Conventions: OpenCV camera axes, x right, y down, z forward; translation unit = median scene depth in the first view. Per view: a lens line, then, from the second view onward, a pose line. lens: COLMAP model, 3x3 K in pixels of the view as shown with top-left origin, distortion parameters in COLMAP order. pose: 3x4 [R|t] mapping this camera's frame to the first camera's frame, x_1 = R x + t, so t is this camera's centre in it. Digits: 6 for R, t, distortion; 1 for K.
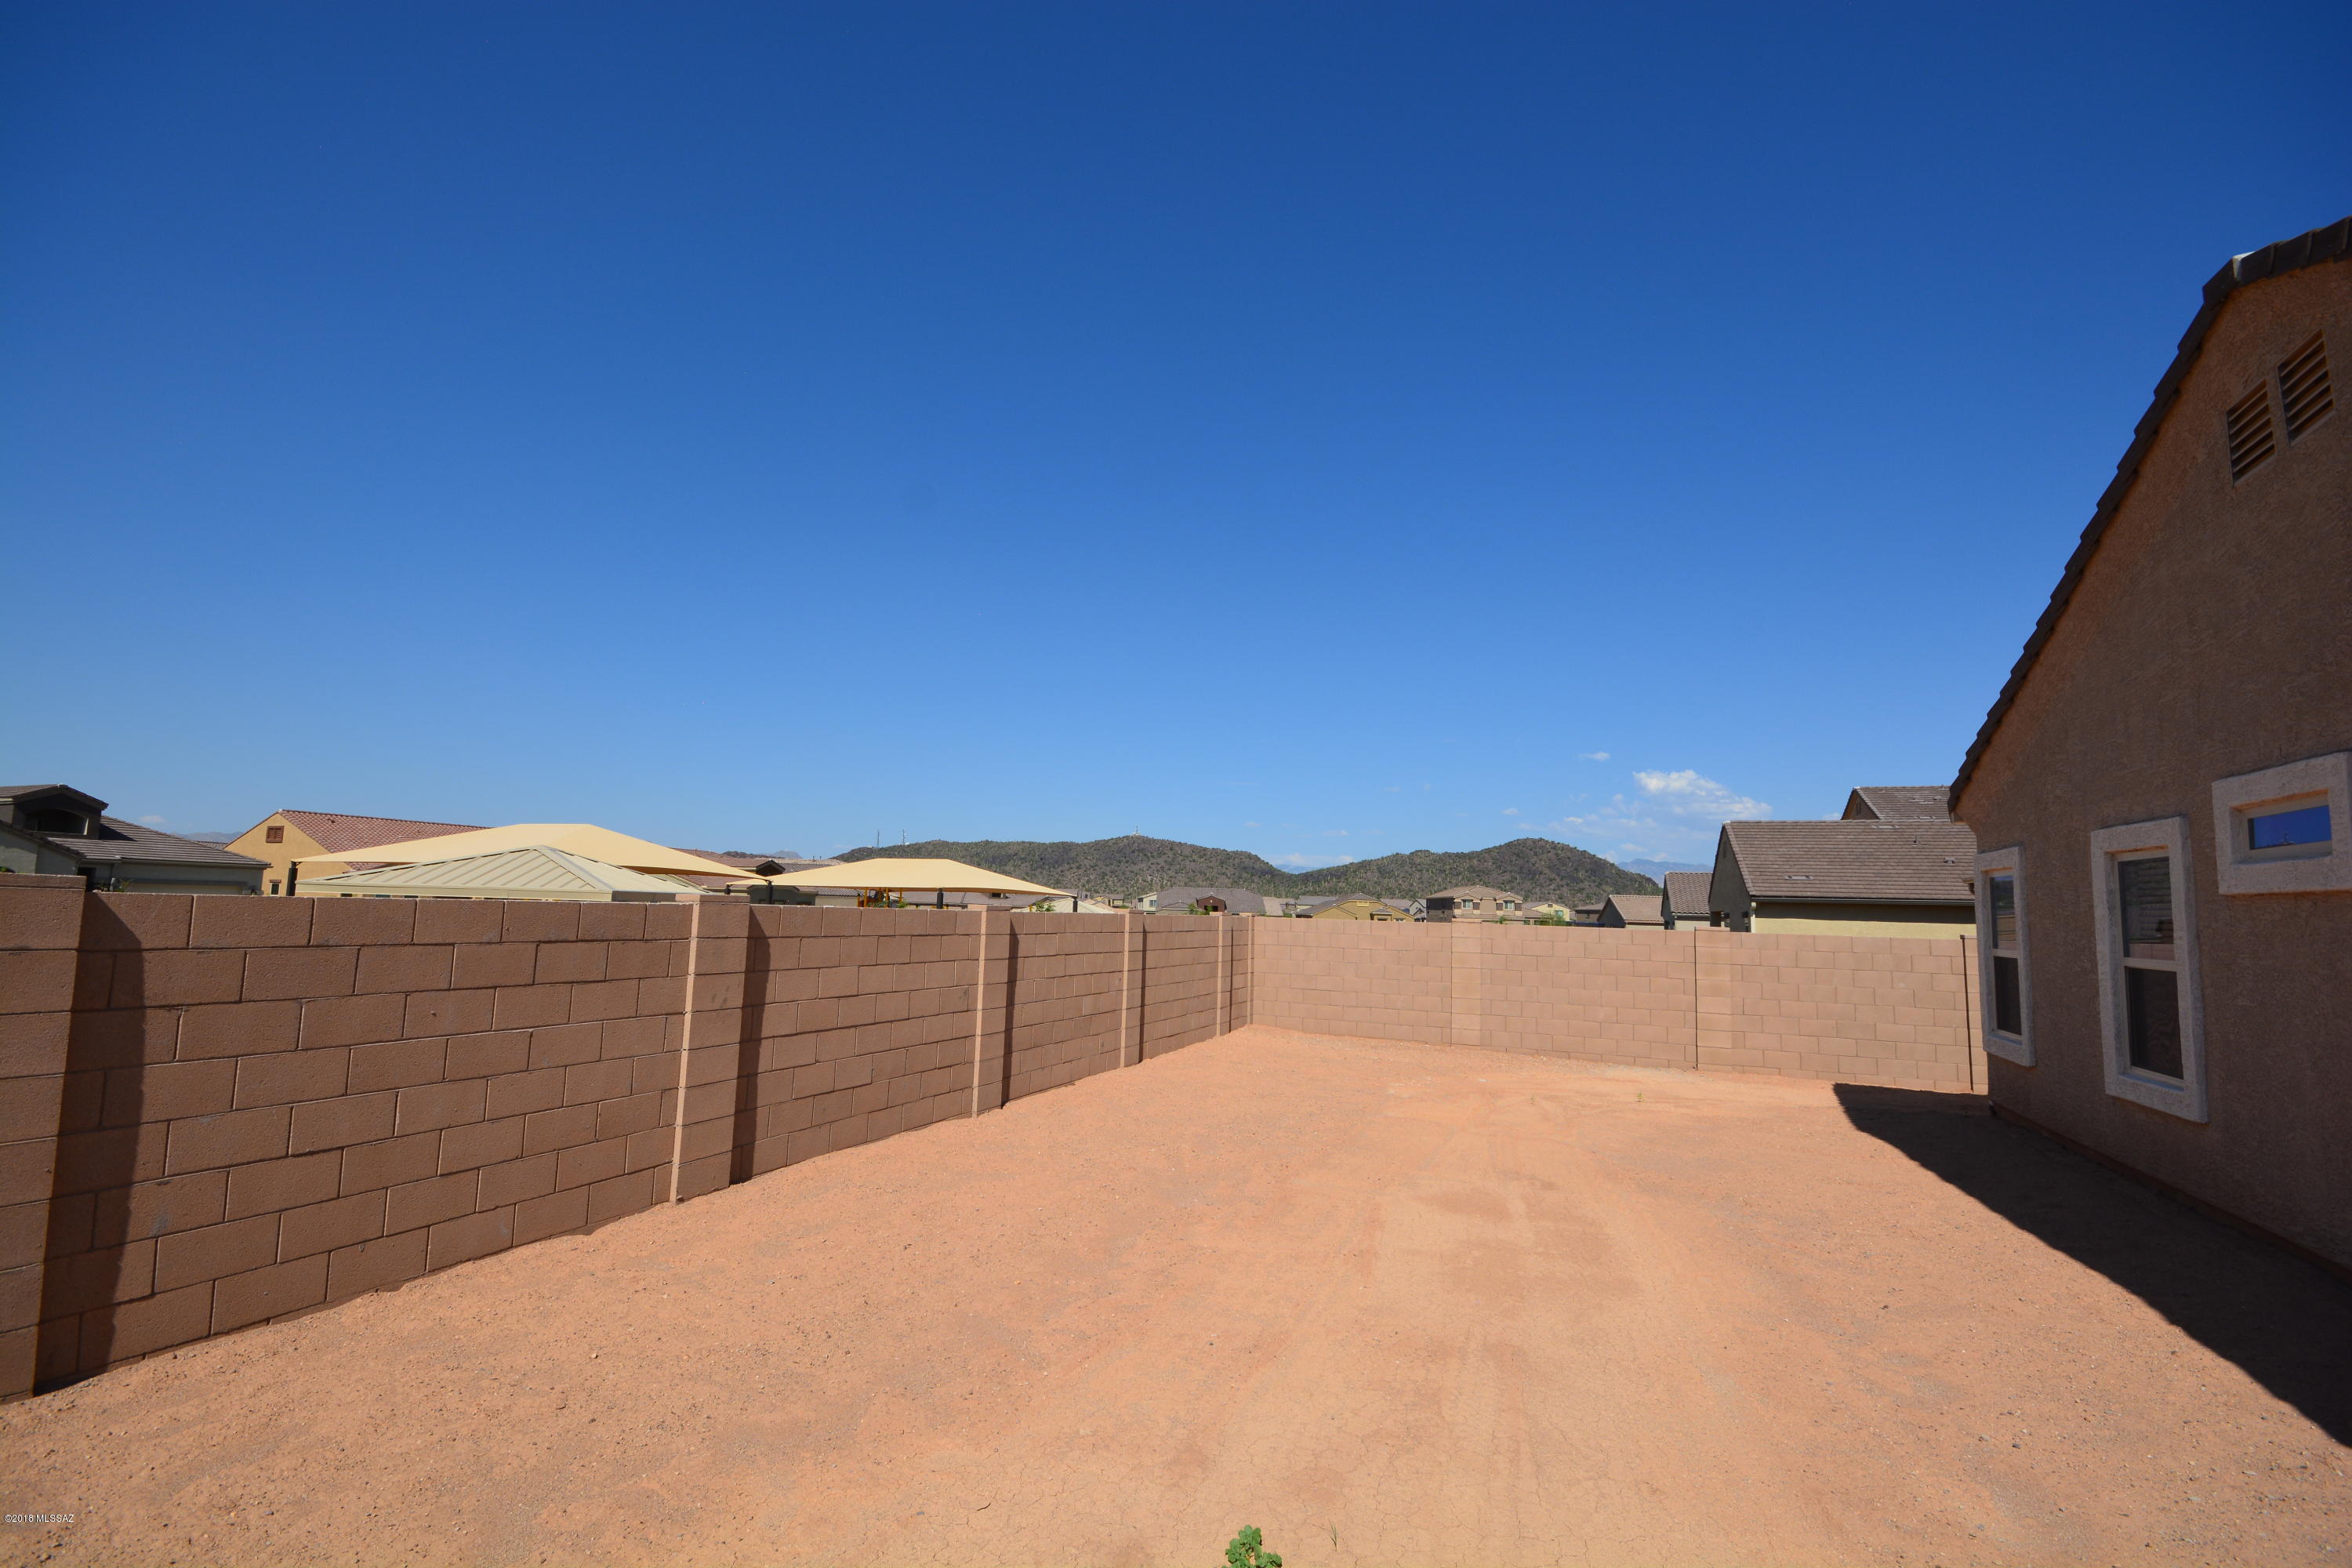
lens RADIAL K [[1029.0, 0, 1185.2], [0, 1029.0, 798.0], [0, 0, 1]] dist [0.006903, -0.009972]
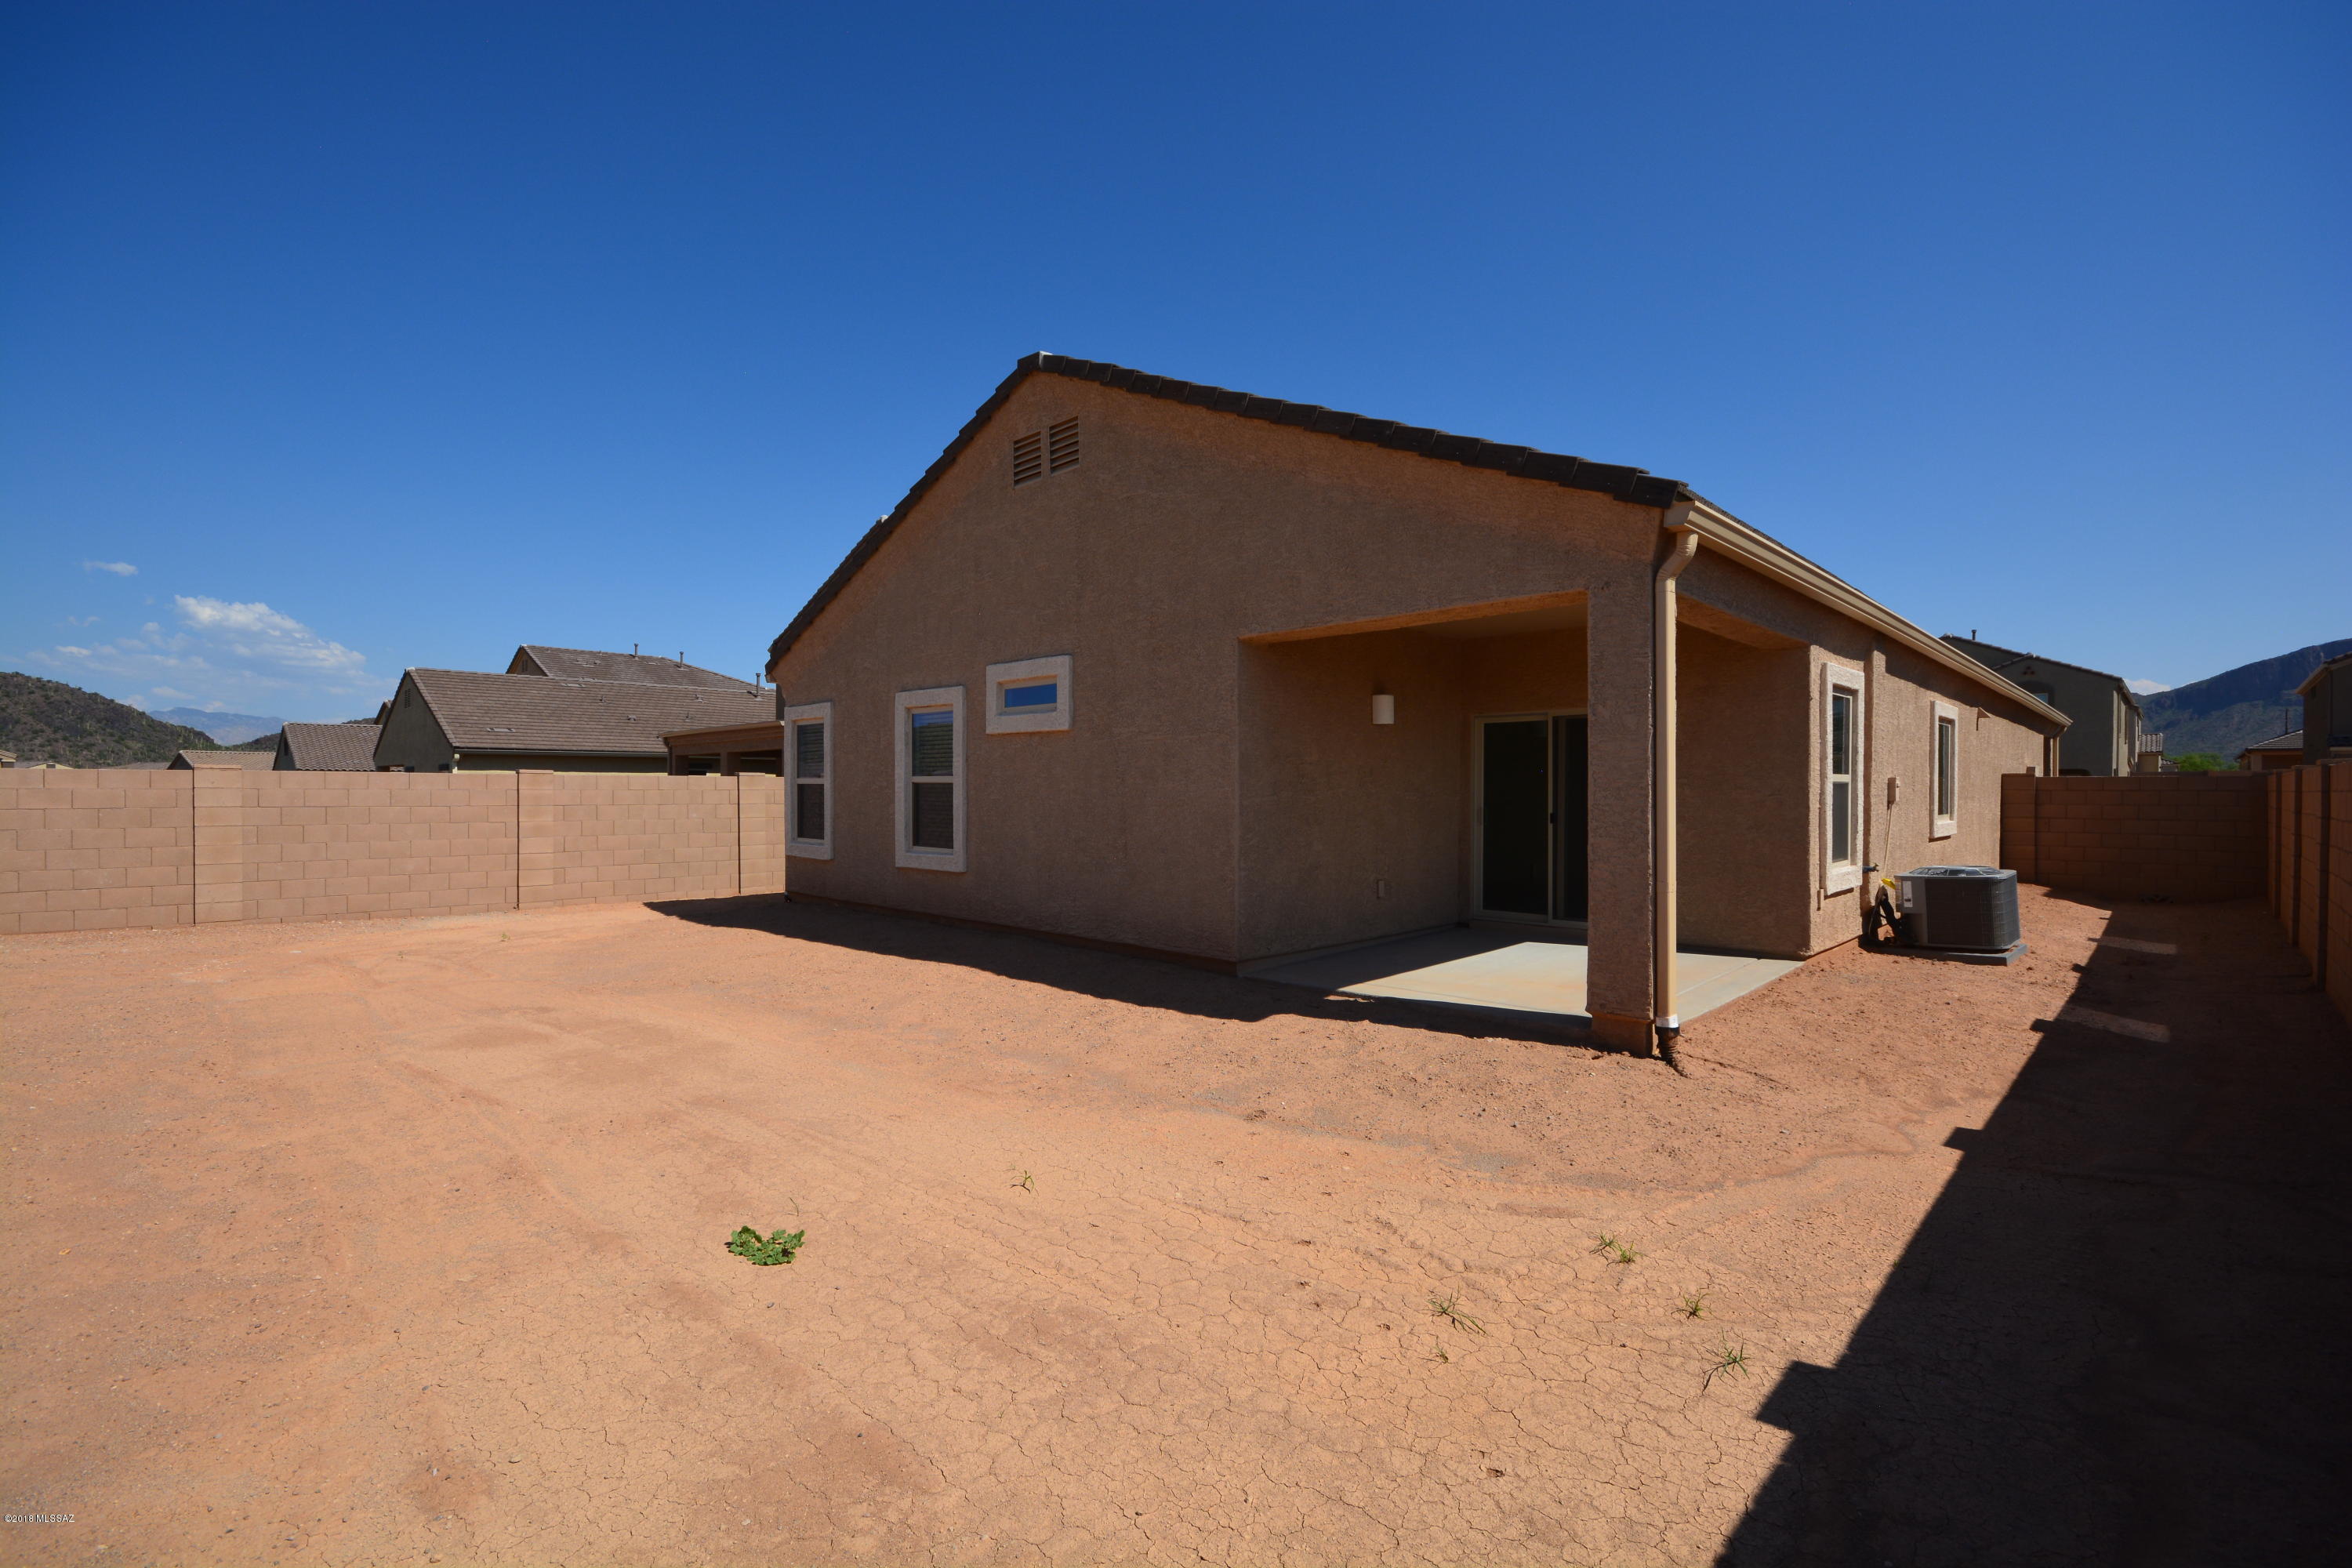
lens RADIAL K [[1029.0, 0, 1167.8], [0, 1029.0, 799.4], [0, 0, 1]] dist [0.006903, -0.009972]
pose [[0.382336, -0.037966, 0.923243, -0.367331], [-0.089476, 0.992939, 0.077886, 0.036450], [-0.919681, -0.112387, 0.376239, 0.071997]]
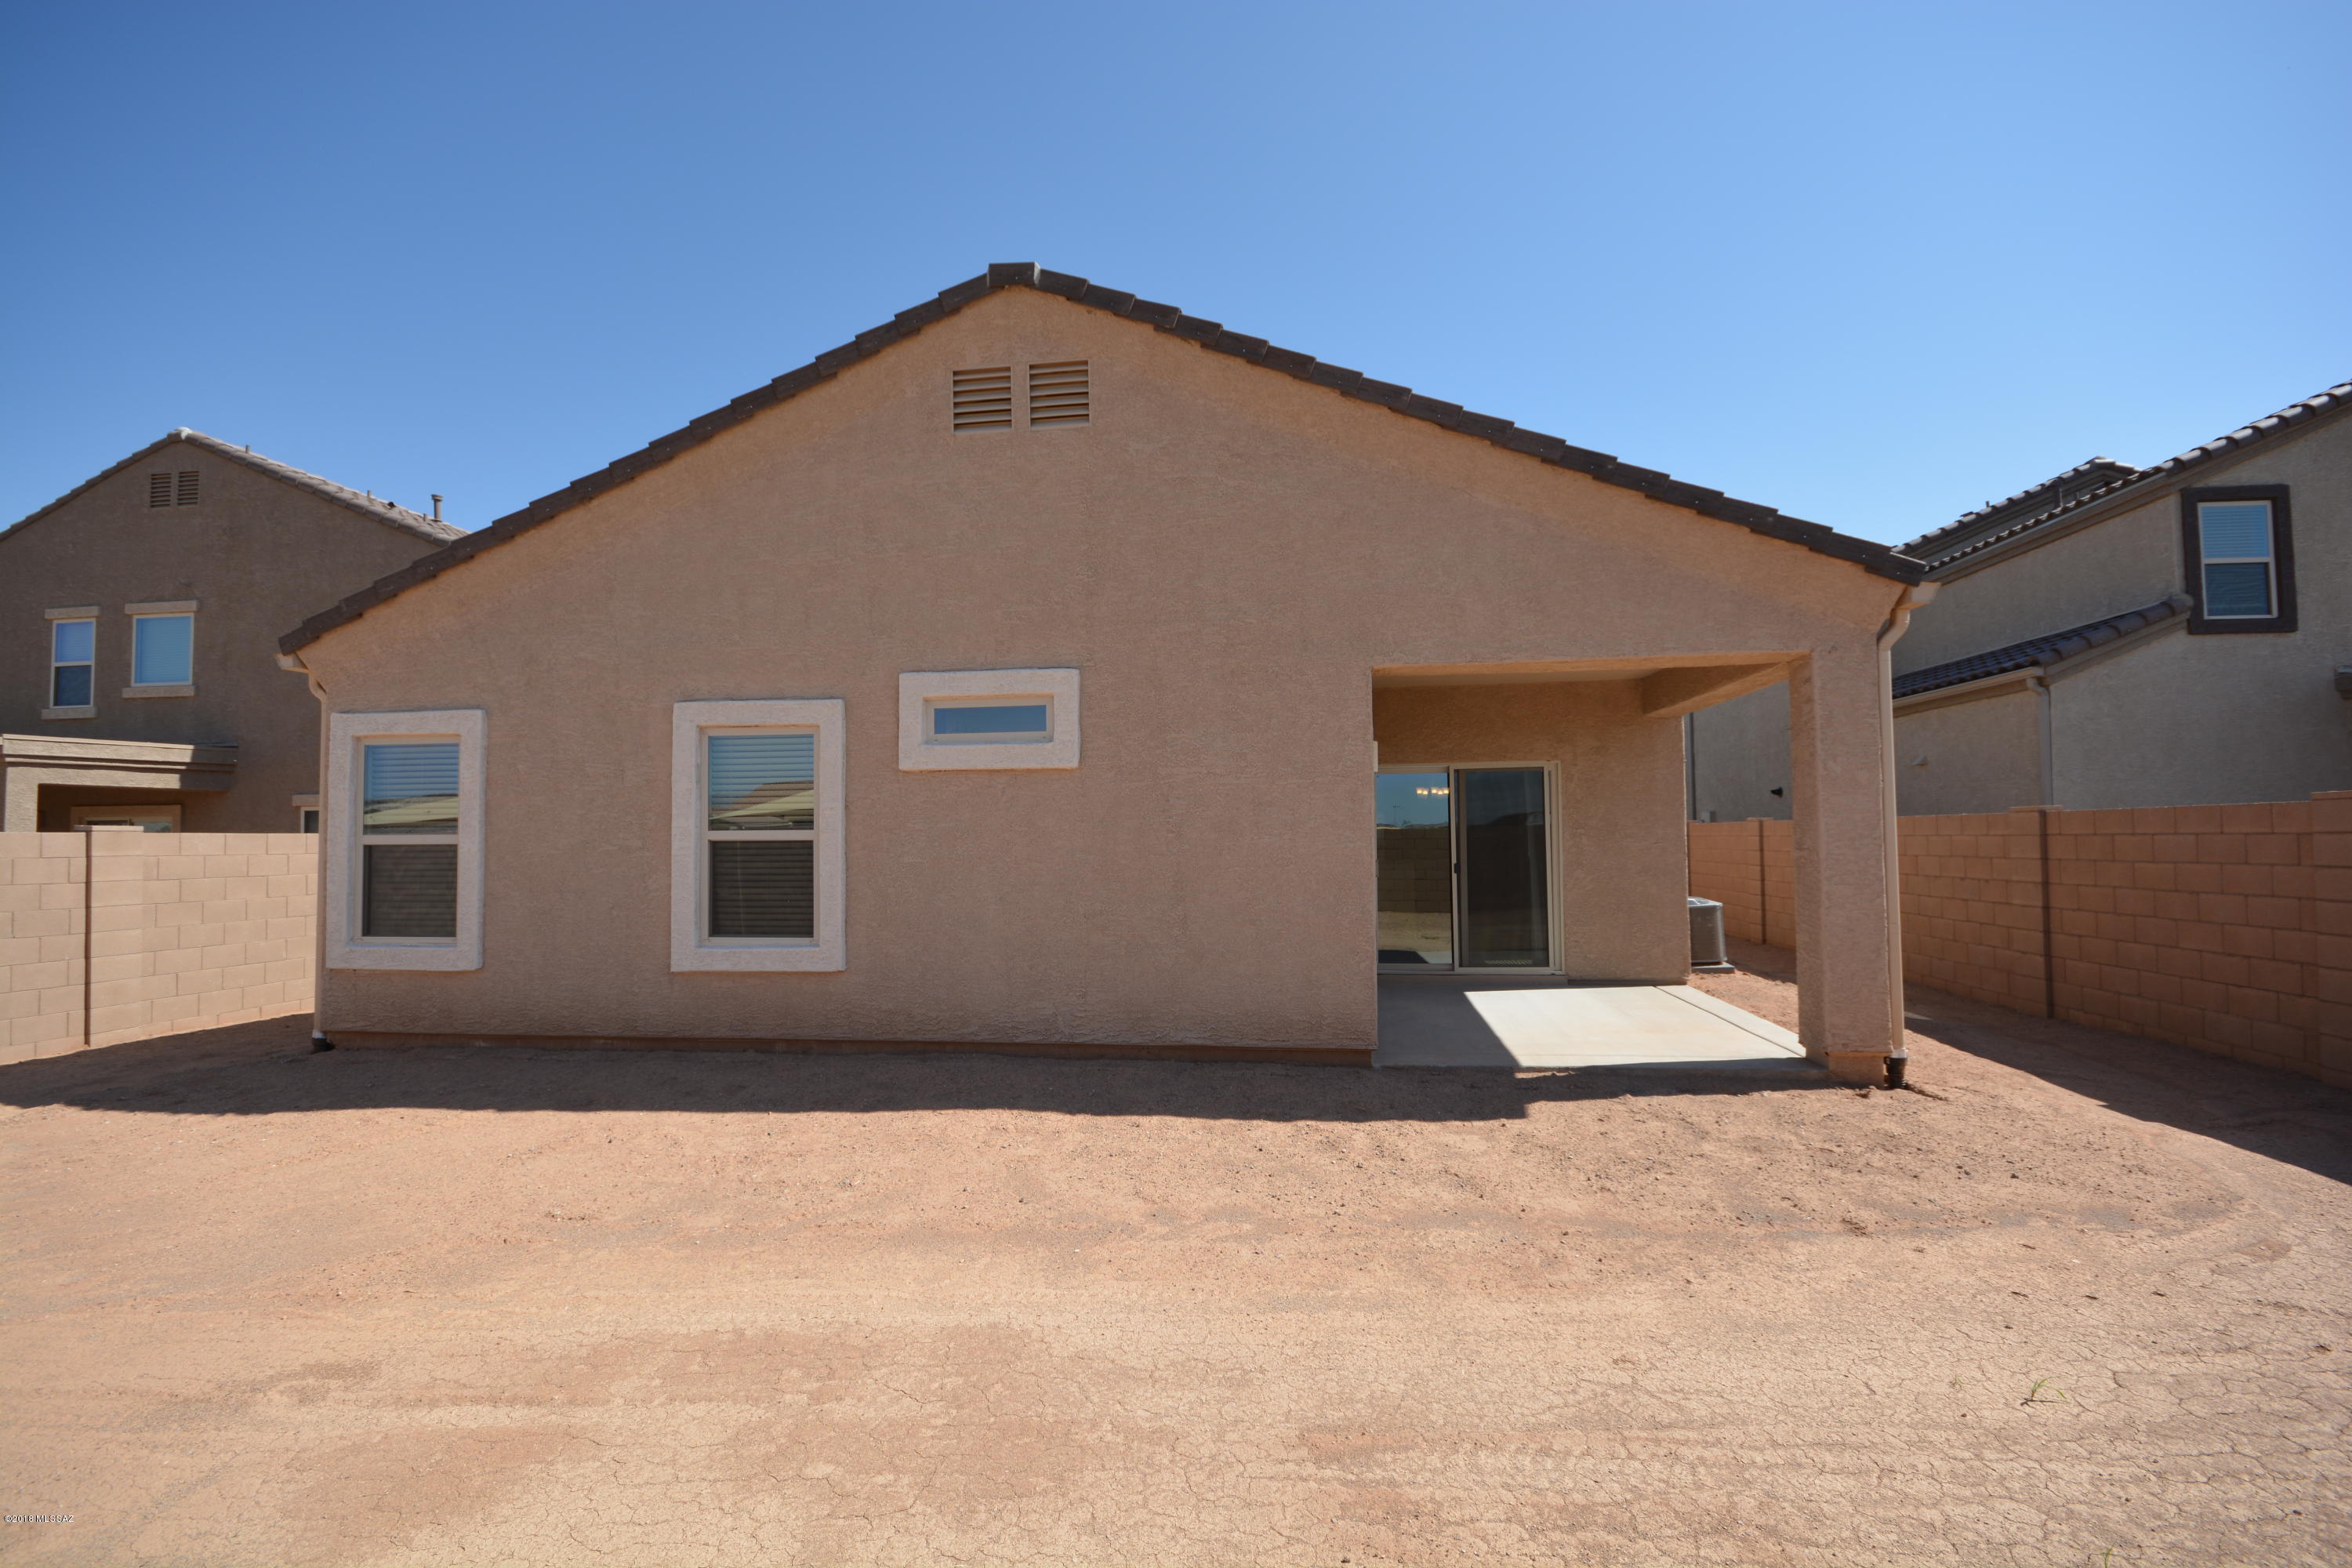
lens RADIAL K [[1029.0, 0, 1173.6], [0, 1029.0, 803.4], [0, 0, 1]] dist [0.006903, -0.009972]
pose [[-0.249293, 0.005708, 0.968411, -0.178402], [-0.101522, 0.994319, -0.031995, 0.117400], [-0.963092, -0.106291, -0.247297, 0.838515]]
